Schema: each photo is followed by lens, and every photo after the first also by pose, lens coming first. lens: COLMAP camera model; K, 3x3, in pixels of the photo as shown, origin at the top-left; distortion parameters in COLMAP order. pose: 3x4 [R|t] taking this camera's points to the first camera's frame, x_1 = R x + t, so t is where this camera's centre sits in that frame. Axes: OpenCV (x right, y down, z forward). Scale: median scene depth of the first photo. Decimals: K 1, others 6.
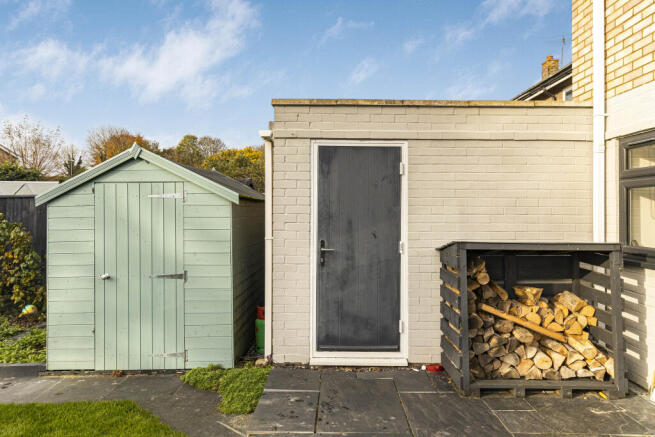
lens RADIAL K [[431.4, 0, 328.6], [0, 431.4, 202.0], [0, 0, 1]] dist [0.007113, 0.002699]
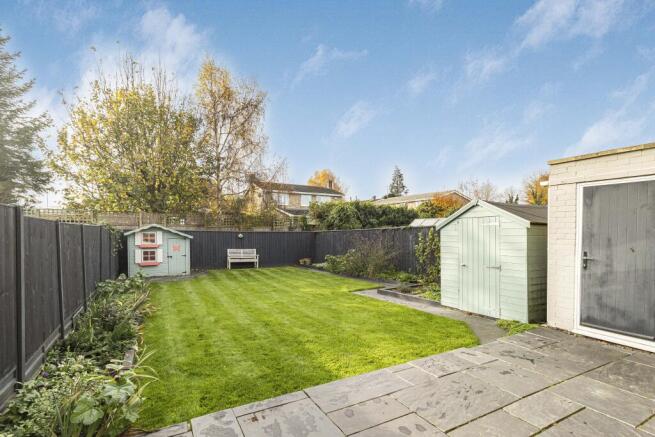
lens RADIAL K [[326.2, 0, 329.3], [0, 326.2, 234.8], [0, 0, 1]] dist [0.001271, 0.000111]
pose [[0.485551, 0.003689, -0.874200, 0.527976], [0.013485, 0.999841, 0.011709, 0.007057], [0.874104, -0.017473, 0.485424, -0.293867]]
